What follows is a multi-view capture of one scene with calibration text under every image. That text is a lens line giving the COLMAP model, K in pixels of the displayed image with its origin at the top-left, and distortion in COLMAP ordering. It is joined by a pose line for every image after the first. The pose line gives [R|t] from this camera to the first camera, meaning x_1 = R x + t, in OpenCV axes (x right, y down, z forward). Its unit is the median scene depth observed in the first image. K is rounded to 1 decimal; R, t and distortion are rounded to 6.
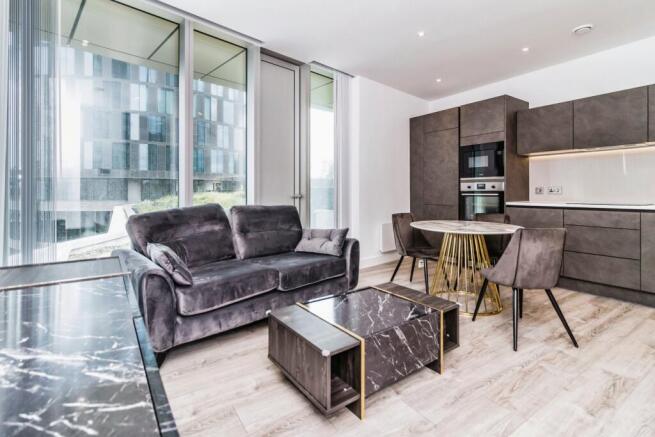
lens RADIAL K [[315.5, 0, 328.7], [0, 315.5, 190.1], [0, 0, 1]] dist [0.000718, 0.000263]
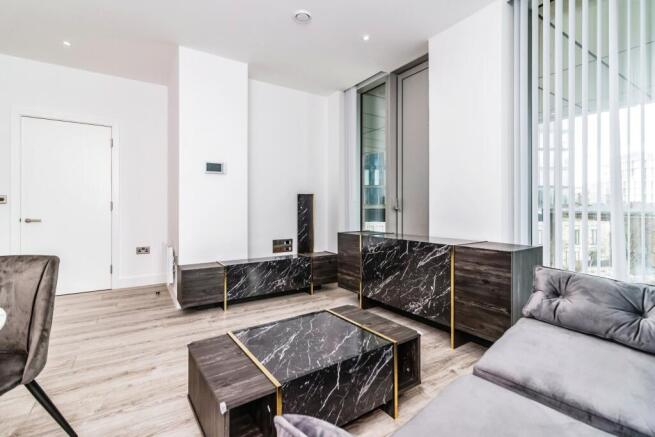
lens RADIAL K [[305.4, 0, 325.0], [0, 305.4, 207.0], [0, 0, 1]] dist [0.001513, 0.000083]
pose [[-0.999404, -0.003663, 0.034337, 0.024144], [-0.004025, 0.999937, -0.010486, 0.014005], [-0.034296, -0.010618, -0.999355, 0.867337]]
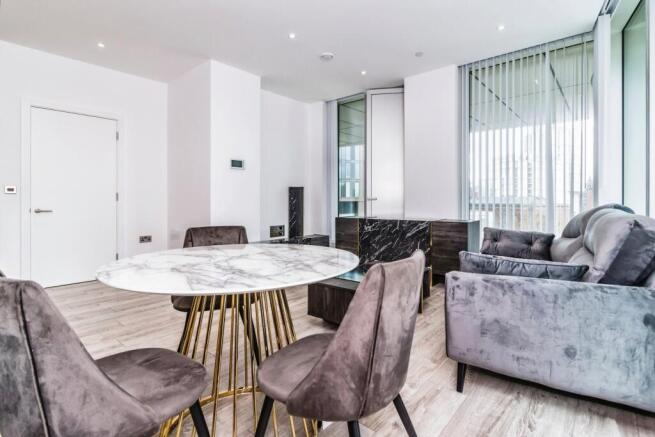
lens RADIAL K [[322.5, 0, 330.0], [0, 322.5, 202.9], [0, 0, 1]] dist [-0.002173, -0.000437]
pose [[-0.968507, -0.000015, -0.248986, 0.324359], [0.000528, 0.999998, -0.002113, 0.026599], [0.248985, -0.002178, -0.968505, 1.127875]]
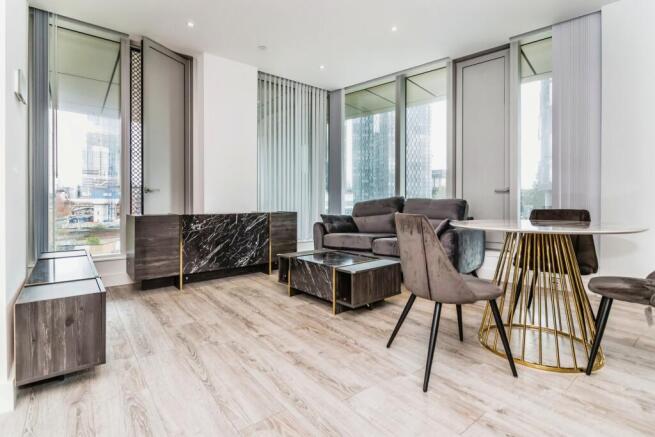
lens RADIAL K [[322.5, 0, 330.0], [0, 322.5, 202.9], [0, 0, 1]] dist [-0.002173, -0.000437]
pose [[0.072182, -0.001718, -0.997390, 0.796997], [0.010026, 0.999949, -0.000997, 0.050550], [0.997341, -0.009928, 0.072195, 0.410707]]
